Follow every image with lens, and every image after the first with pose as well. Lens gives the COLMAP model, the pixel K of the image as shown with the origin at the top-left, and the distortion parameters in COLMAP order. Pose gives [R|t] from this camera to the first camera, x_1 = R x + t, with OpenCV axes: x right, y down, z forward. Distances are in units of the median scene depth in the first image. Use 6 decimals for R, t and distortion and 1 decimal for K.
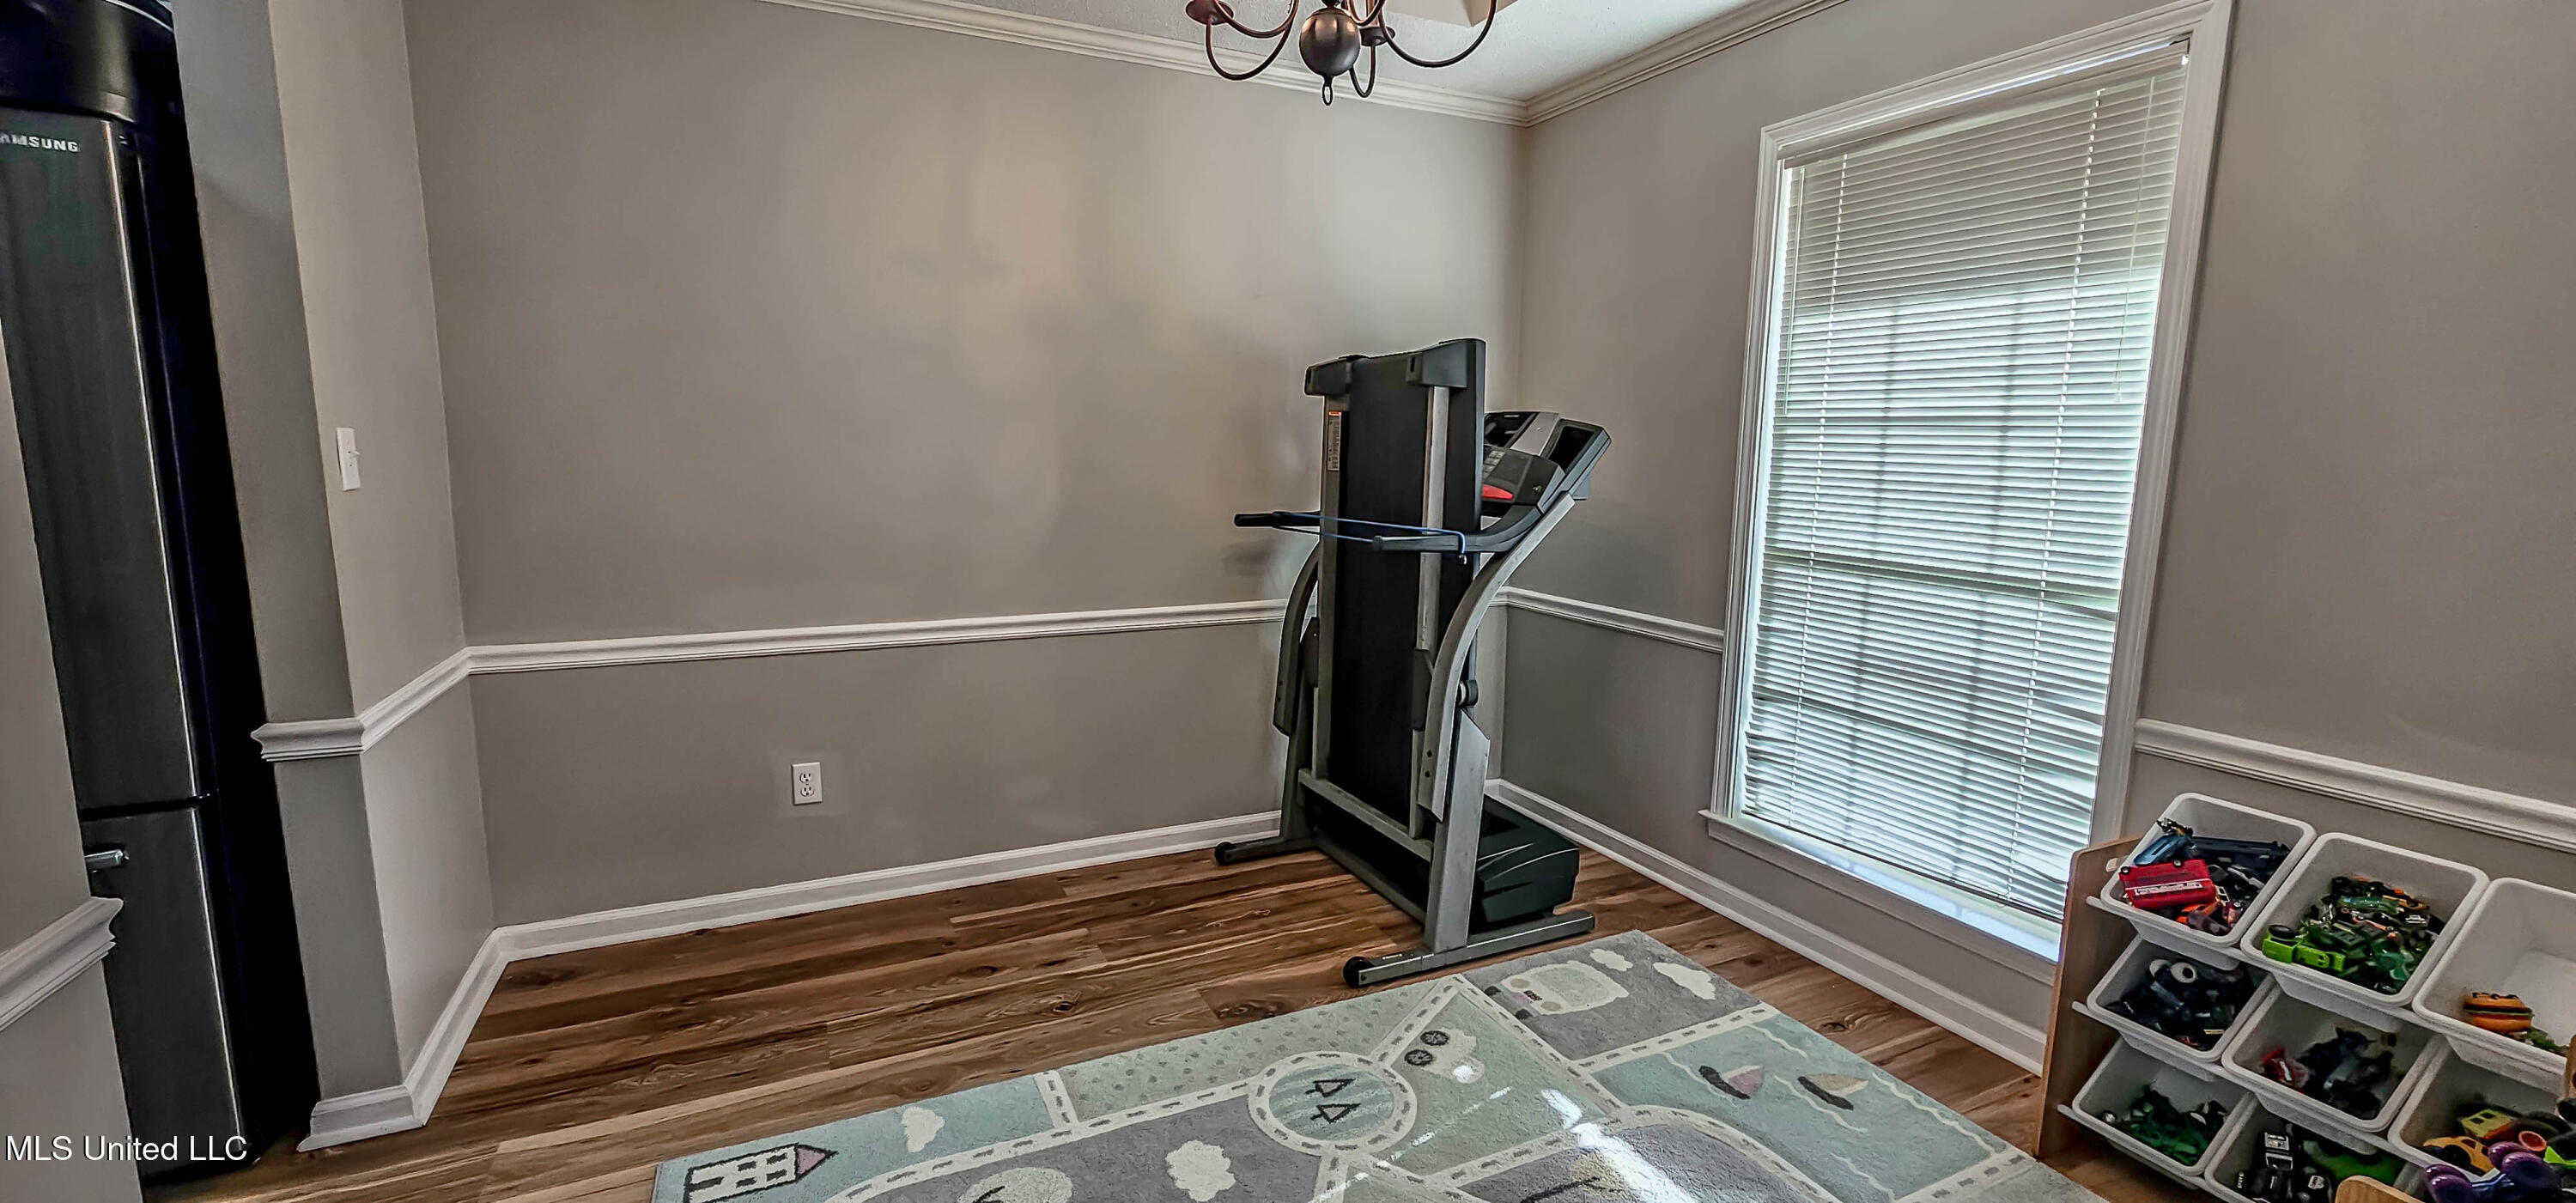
lens RADIAL K [[1059.0, 0, 1288.0], [0, 1059.0, 601.5], [0, 0, 1]] dist [0.000213, -0.000061]
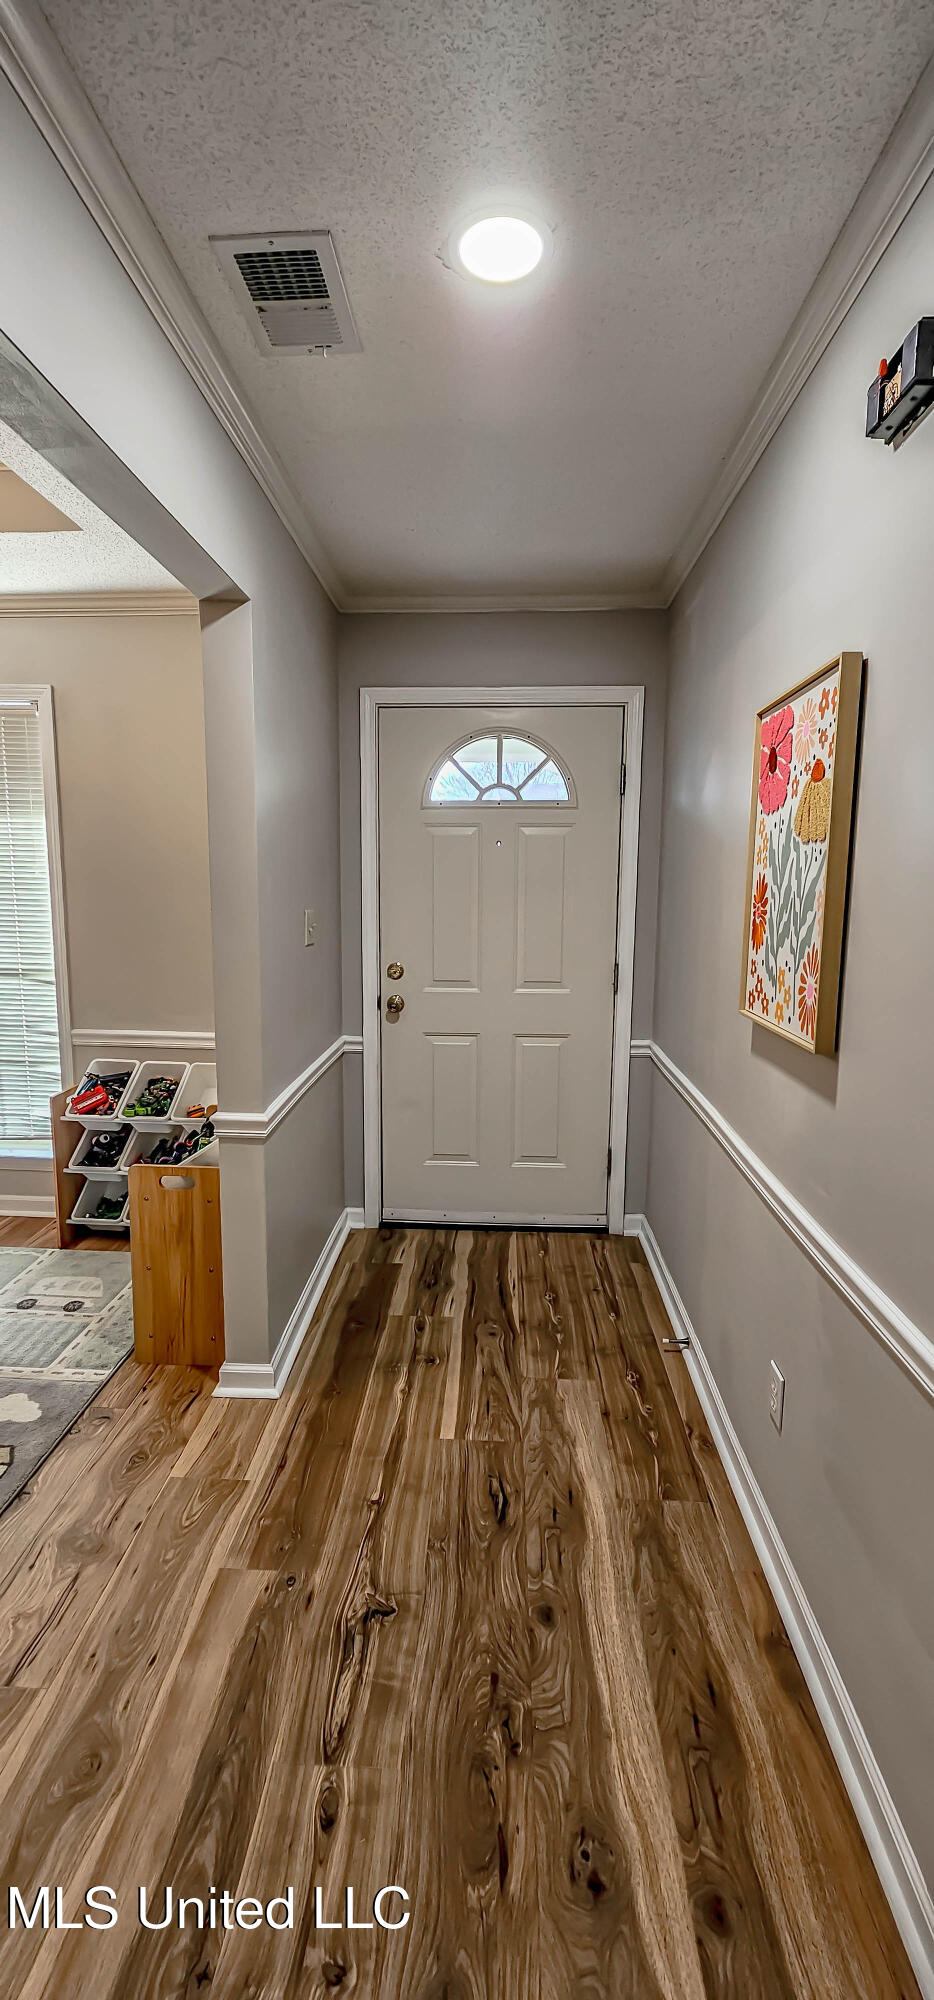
lens RADIAL K [[809.8, 0, 465.9], [0, 809.8, 1011.4], [0, 0, 1]] dist [0.001707, 0.000192]
pose [[0.473988, -0.141768, 0.869044, -0.202027], [0.122850, 0.987948, 0.094161, 0.019574], [-0.871919, 0.062131, 0.485691, -0.437577]]
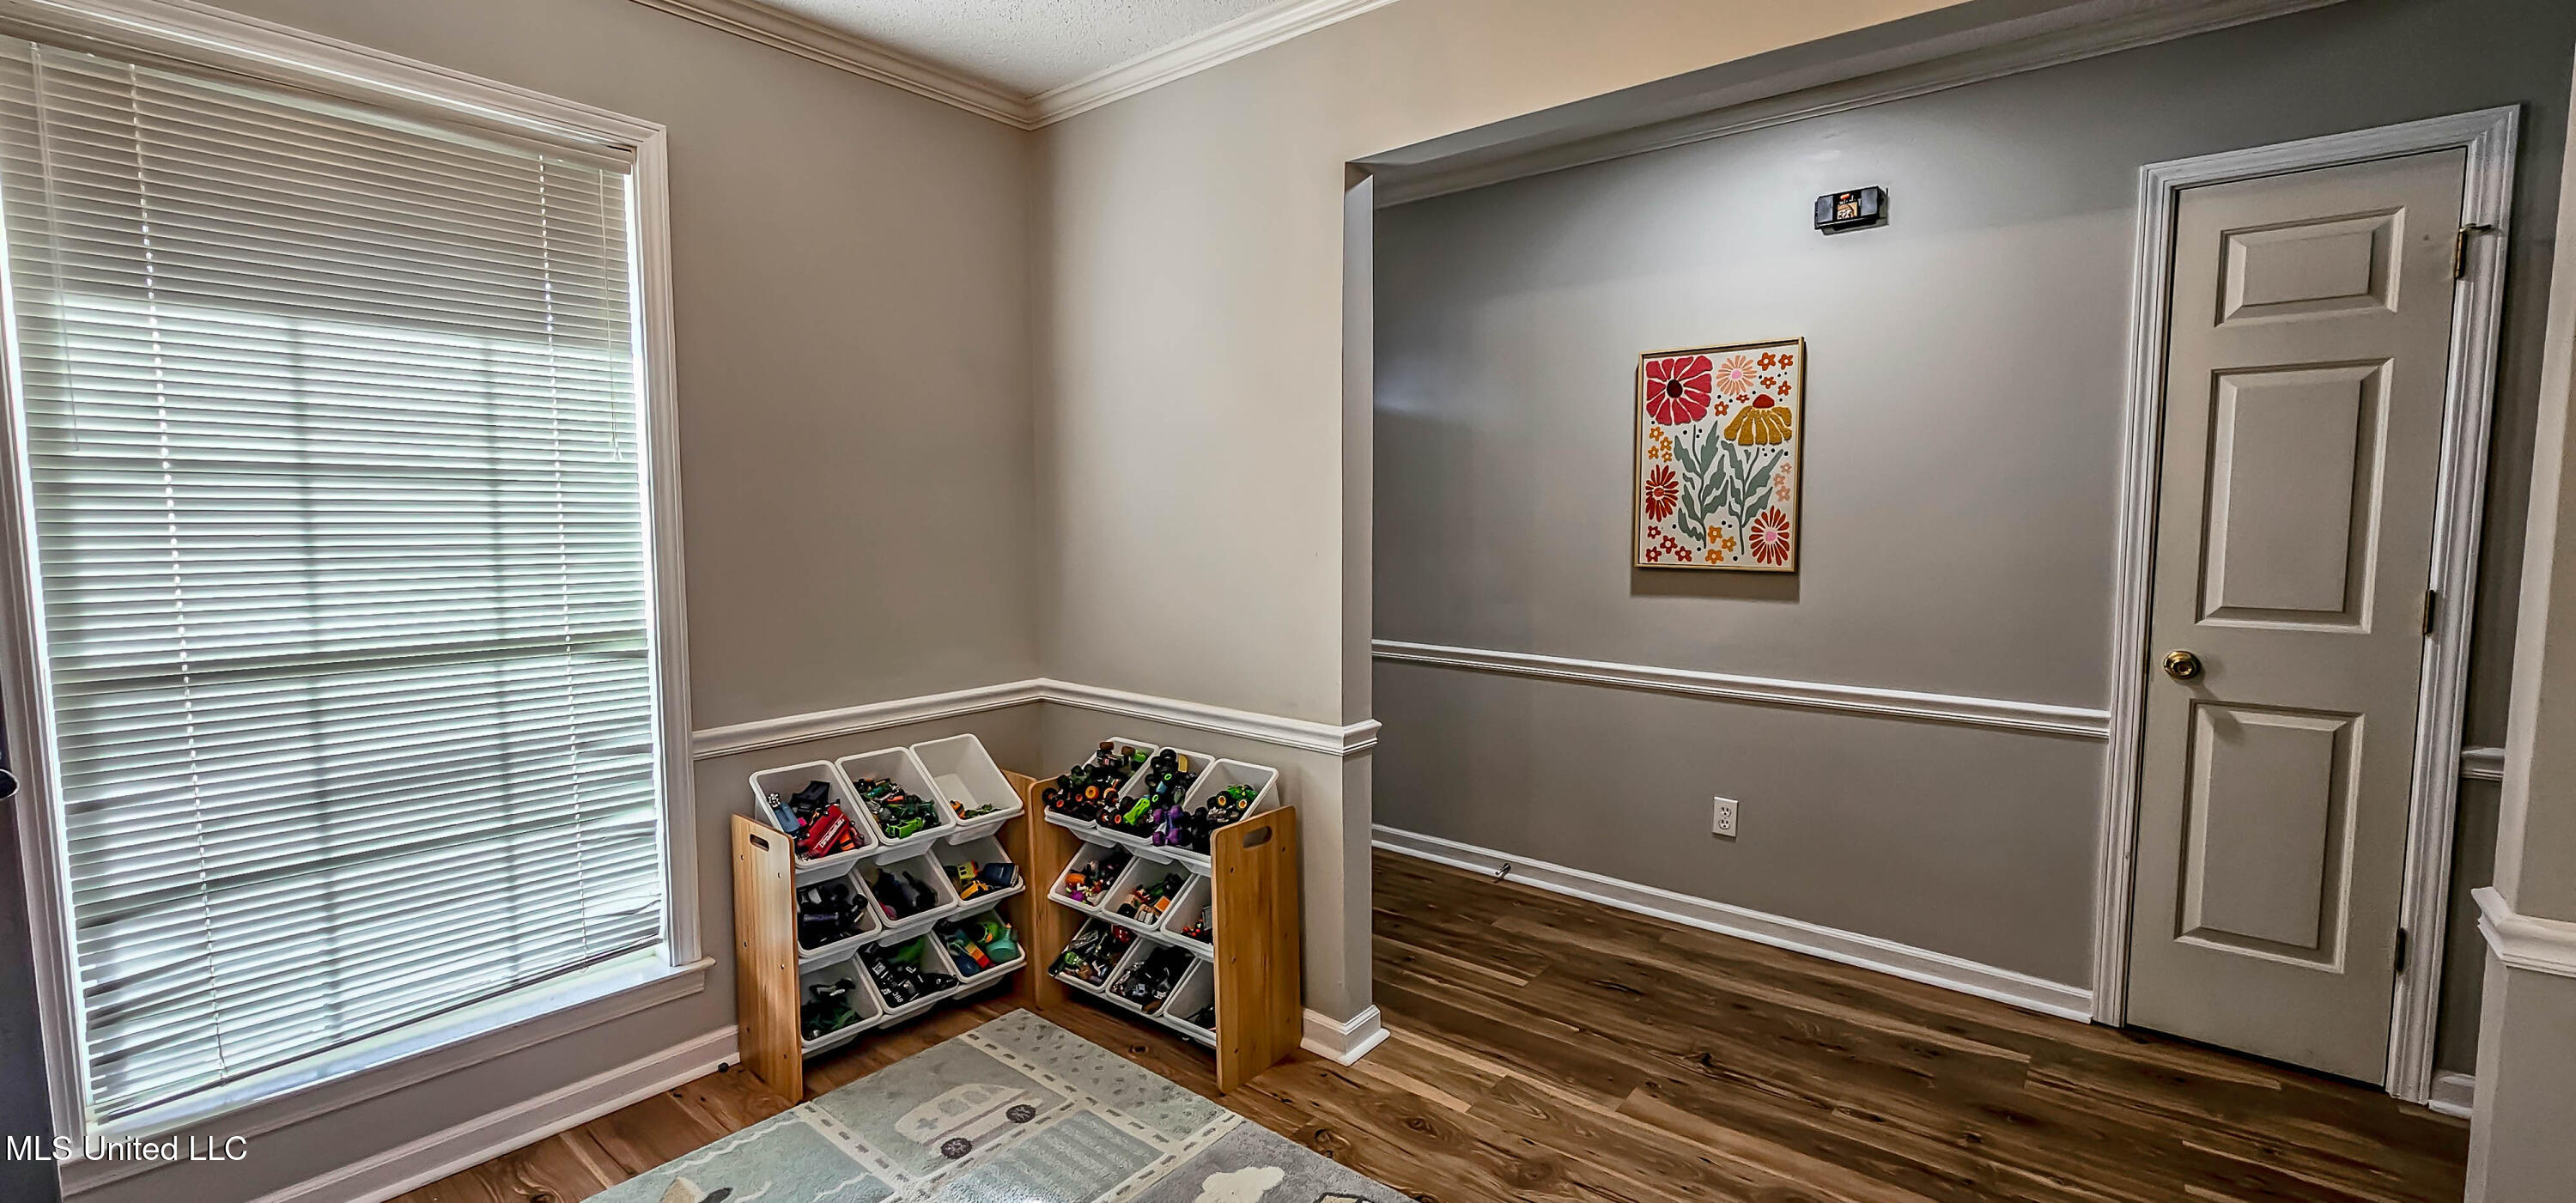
lens RADIAL K [[1044.5, 0, 1277.0], [0, 1044.5, 601.6], [0, 0, 1]] dist [0.000123, -0.000425]
pose [[-0.419825, -0.094299, 0.902693, -0.477955], [0.130946, 0.977889, 0.163055, -0.130427], [-0.898109, 0.186659, -0.398194, 0.829409]]
